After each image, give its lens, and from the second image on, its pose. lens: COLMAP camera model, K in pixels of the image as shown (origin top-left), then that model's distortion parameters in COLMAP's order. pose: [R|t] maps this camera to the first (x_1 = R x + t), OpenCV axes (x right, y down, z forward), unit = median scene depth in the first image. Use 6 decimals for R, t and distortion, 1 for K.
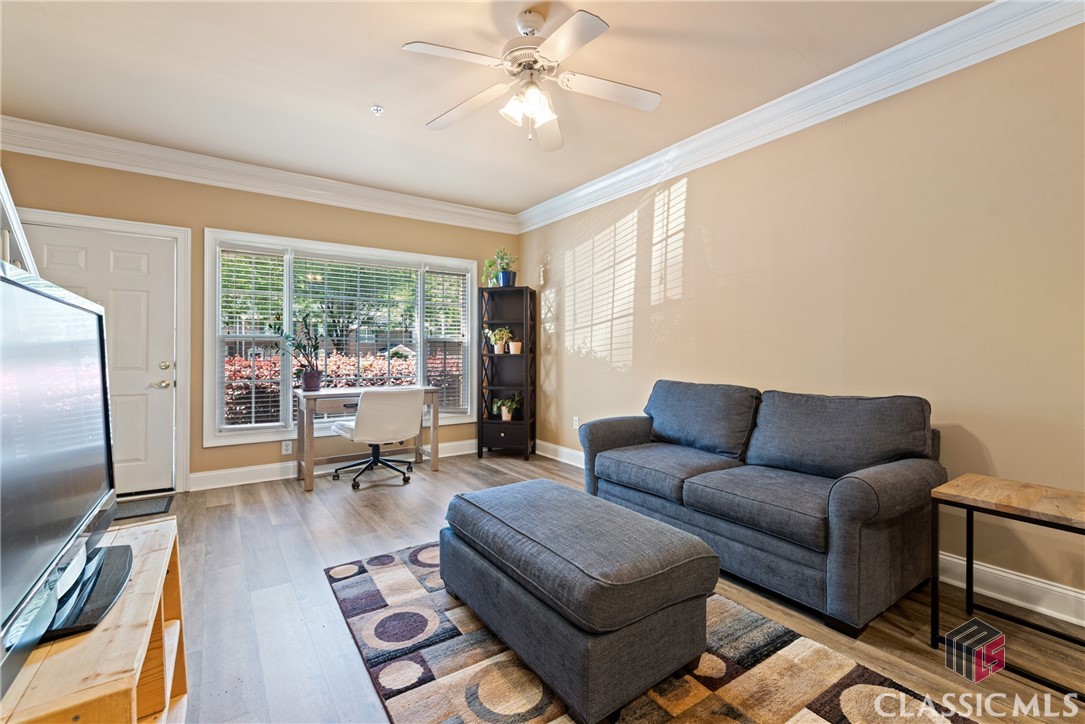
lens RADIAL K [[471.9, 0, 545.8], [0, 471.9, 349.2], [0, 0, 1]] dist [0.003097, 0.000362]
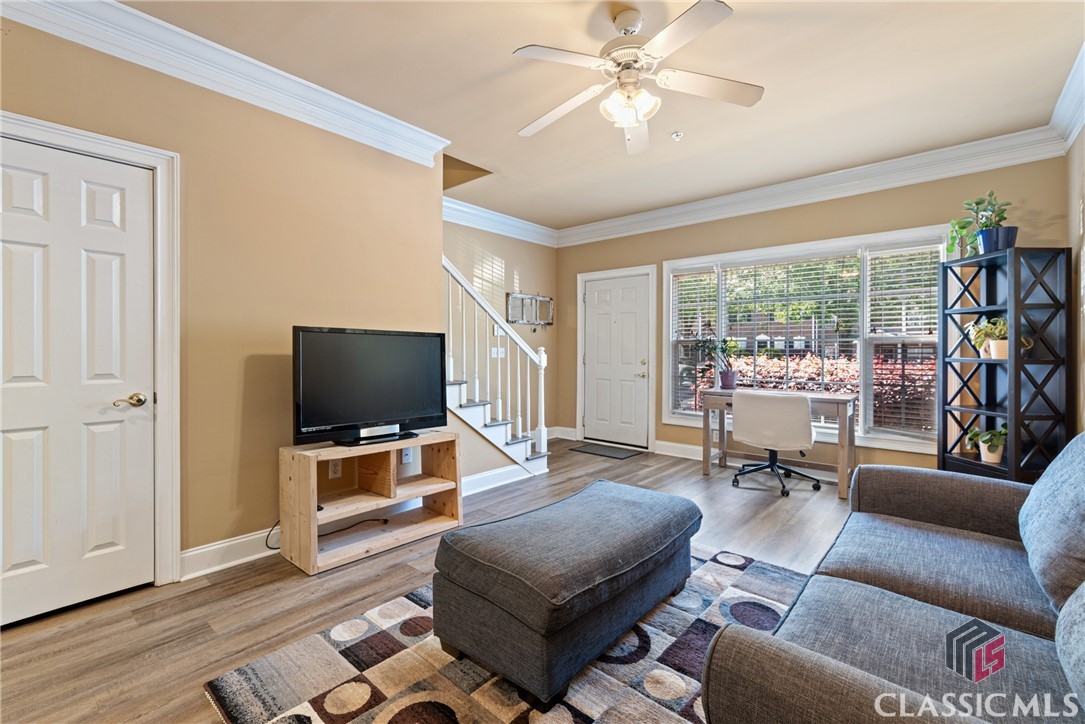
lens RADIAL K [[471.9, 0, 545.8], [0, 471.9, 349.2], [0, 0, 1]] dist [0.003097, 0.000362]
pose [[0.240702, -0.001865, -0.970597, 0.484414], [-0.000608, 0.999998, -0.002073, -0.001697], [0.970599, 0.001089, 0.240701, 0.326005]]
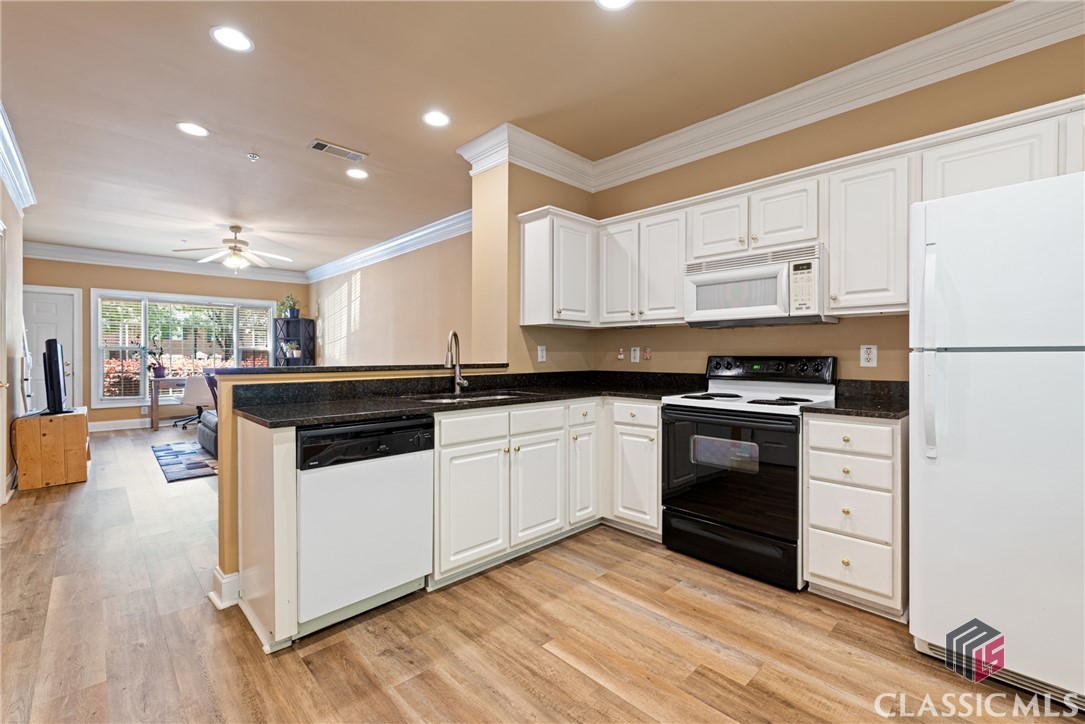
lens RADIAL K [[476.5, 0, 558.1], [0, 476.5, 359.1], [0, 0, 1]] dist [-0.000886, -0.000013]
pose [[0.987281, -0.002482, 0.158968, 0.713163], [0.000587, 0.999928, 0.011966, -0.003976], [-0.158986, -0.011721, 0.987211, -1.026317]]
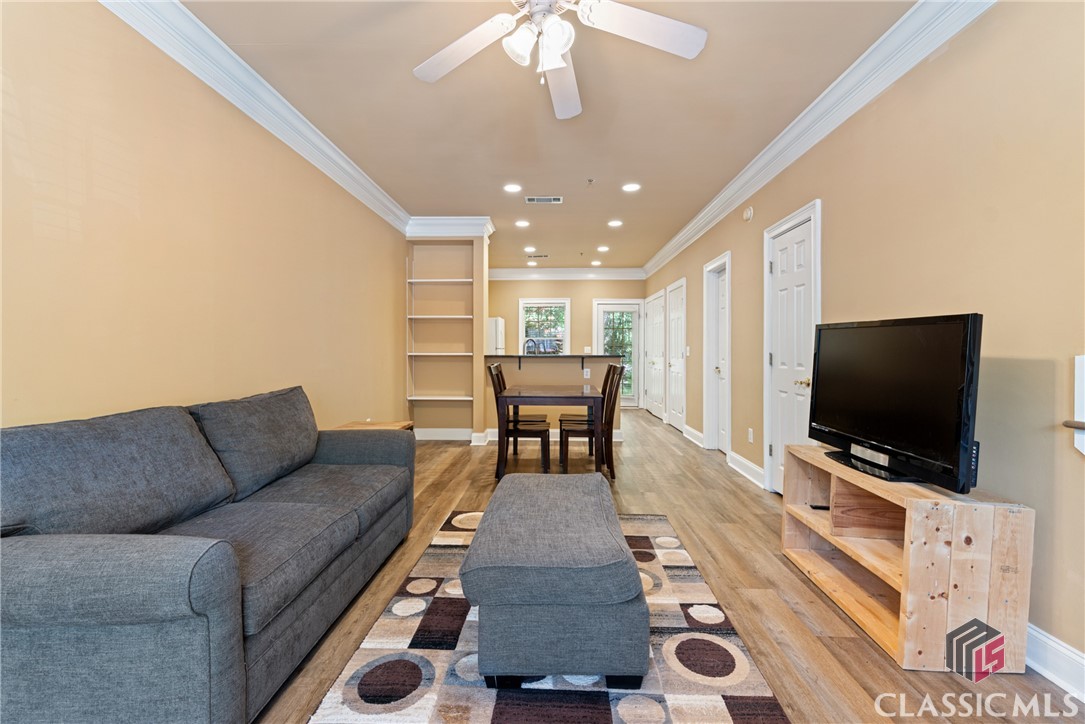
lens RADIAL K [[470.4, 0, 540.6], [0, 470.4, 349.2], [0, 0, 1]] dist [-0.000762, -0.000229]
pose [[-0.796423, -0.002466, 0.604735, -0.281319], [-0.003964, 0.999991, -0.001143, 0.002239], [-0.604727, -0.003307, -0.796426, 0.897843]]
